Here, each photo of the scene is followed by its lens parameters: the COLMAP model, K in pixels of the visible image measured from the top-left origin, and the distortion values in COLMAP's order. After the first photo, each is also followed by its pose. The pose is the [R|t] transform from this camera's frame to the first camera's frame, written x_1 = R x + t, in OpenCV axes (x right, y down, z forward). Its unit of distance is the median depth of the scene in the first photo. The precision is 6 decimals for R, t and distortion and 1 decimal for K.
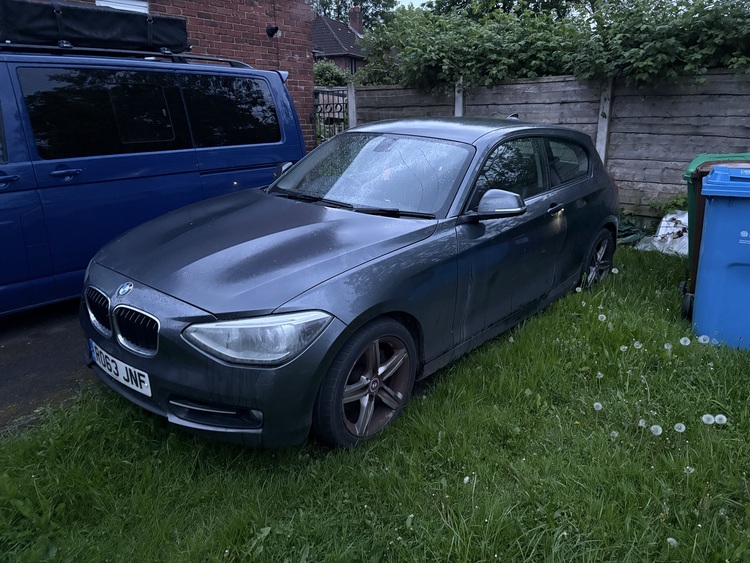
lens RADIAL K [[561.0, 0, 375.0], [0, 561.0, 281.5], [0, 0, 1]] dist [0.007908, -0.003606]
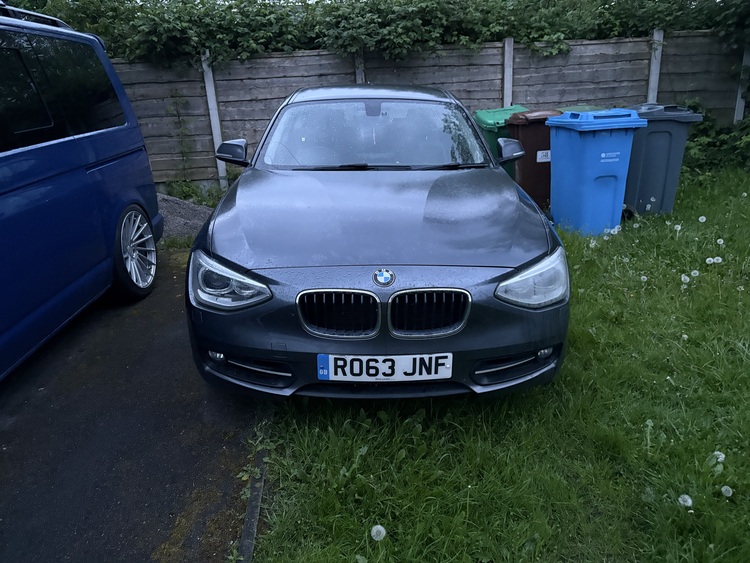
lens RADIAL K [[548.3, 0, 375.0], [0, 548.3, 281.5], [0, 0, 1]] dist [0.021822, 0.002117]
pose [[0.751884, -0.243221, 0.612792, -0.377747], [0.222098, 0.968579, 0.111926, -0.029618], [-0.620760, 0.051945, 0.782278, 0.132839]]
